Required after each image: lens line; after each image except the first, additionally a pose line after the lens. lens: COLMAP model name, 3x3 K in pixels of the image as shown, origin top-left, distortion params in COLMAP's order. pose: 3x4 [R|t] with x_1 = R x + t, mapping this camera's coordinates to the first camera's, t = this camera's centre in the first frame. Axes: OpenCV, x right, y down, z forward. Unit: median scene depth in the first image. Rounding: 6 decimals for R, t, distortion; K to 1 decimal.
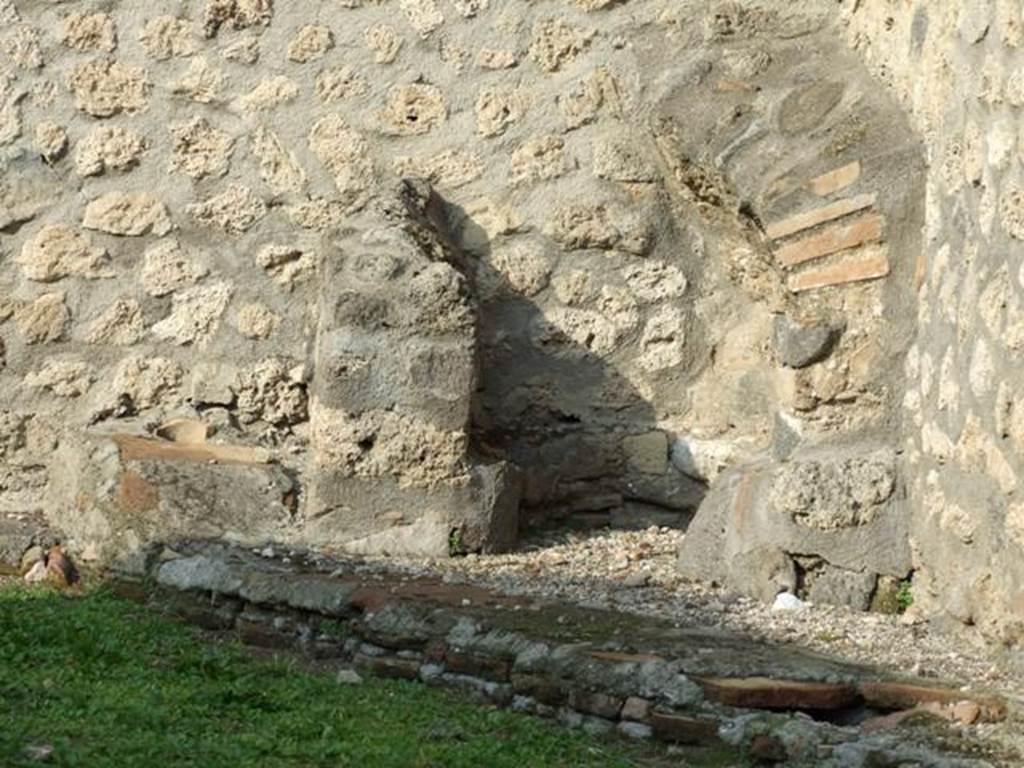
lens RADIAL K [[771.8, 0, 512.0], [0, 771.8, 384.0], [0, 0, 1]] dist [-0.000686, 0.000244]
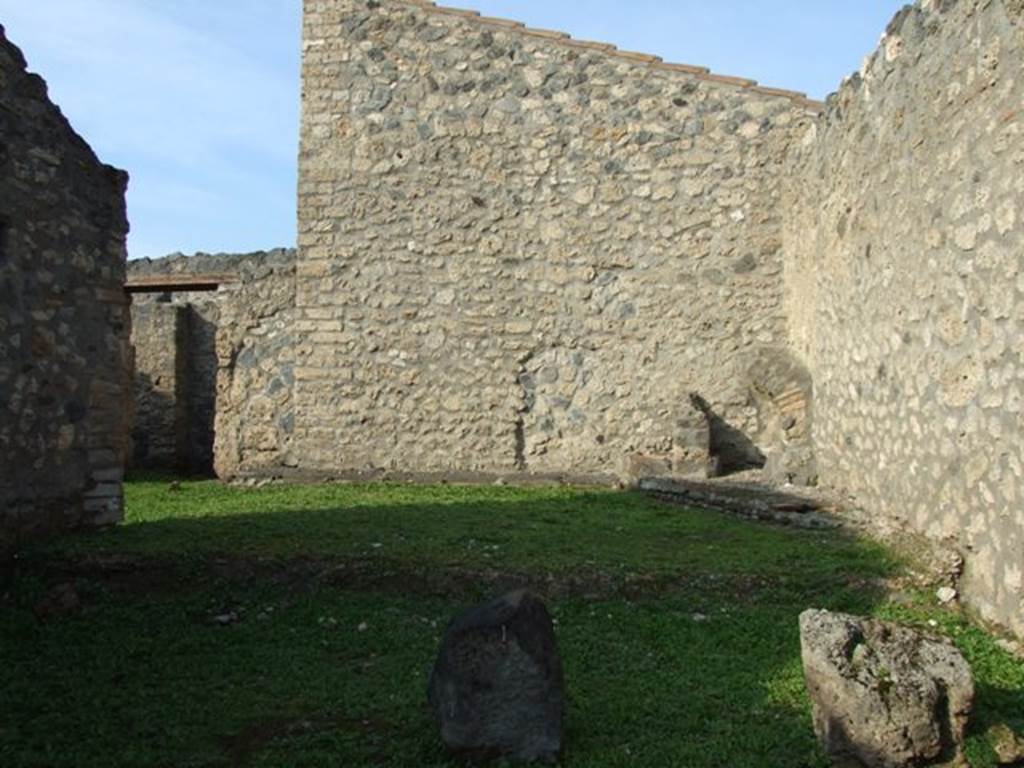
lens RADIAL K [[771.8, 0, 512.0], [0, 771.8, 384.0], [0, 0, 1]] dist [-0.000686, 0.000244]
pose [[0.908170, -0.092508, -0.408252, 0.745247], [0.057704, 0.993631, -0.096786, 0.052773], [0.414605, 0.064340, 0.907724, -3.444693]]
